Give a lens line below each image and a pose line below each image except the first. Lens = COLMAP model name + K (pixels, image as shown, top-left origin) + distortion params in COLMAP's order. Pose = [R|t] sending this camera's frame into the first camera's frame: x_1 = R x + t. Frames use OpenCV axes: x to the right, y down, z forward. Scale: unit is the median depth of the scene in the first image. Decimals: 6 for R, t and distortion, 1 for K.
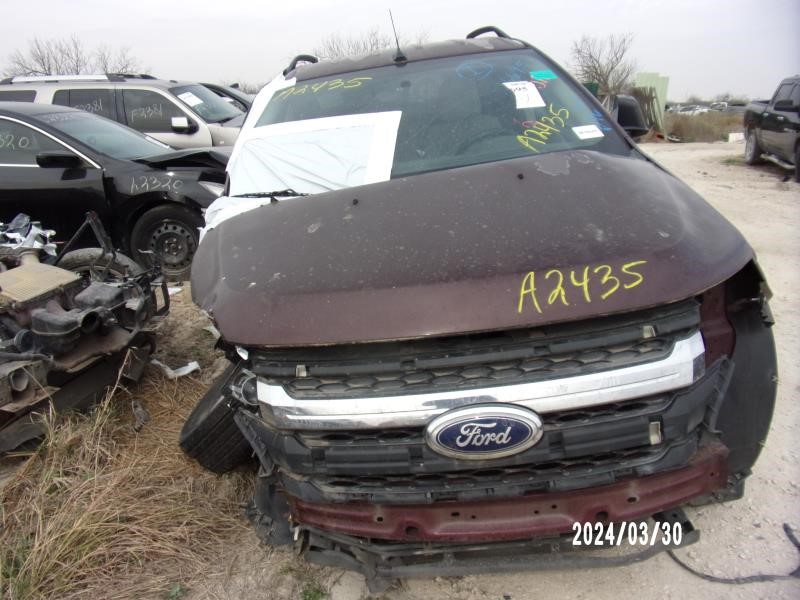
lens RADIAL K [[565.6, 0, 399.4], [0, 565.6, 300.0], [0, 0, 1]] dist [-0.043093, -0.002473]
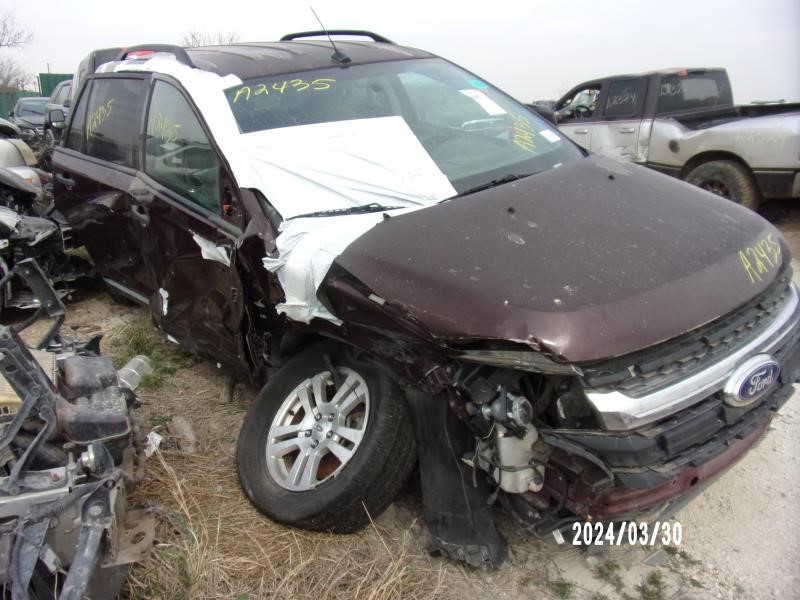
lens RADIAL K [[565.6, 0, 399.4], [0, 565.6, 299.2], [0, 0, 1]] dist [-0.043093, -0.002473]
pose [[0.828039, -0.165983, 0.535539, -1.076531], [0.166002, 0.984927, 0.048595, -0.129371], [-0.535533, 0.048662, 0.843111, 0.346236]]
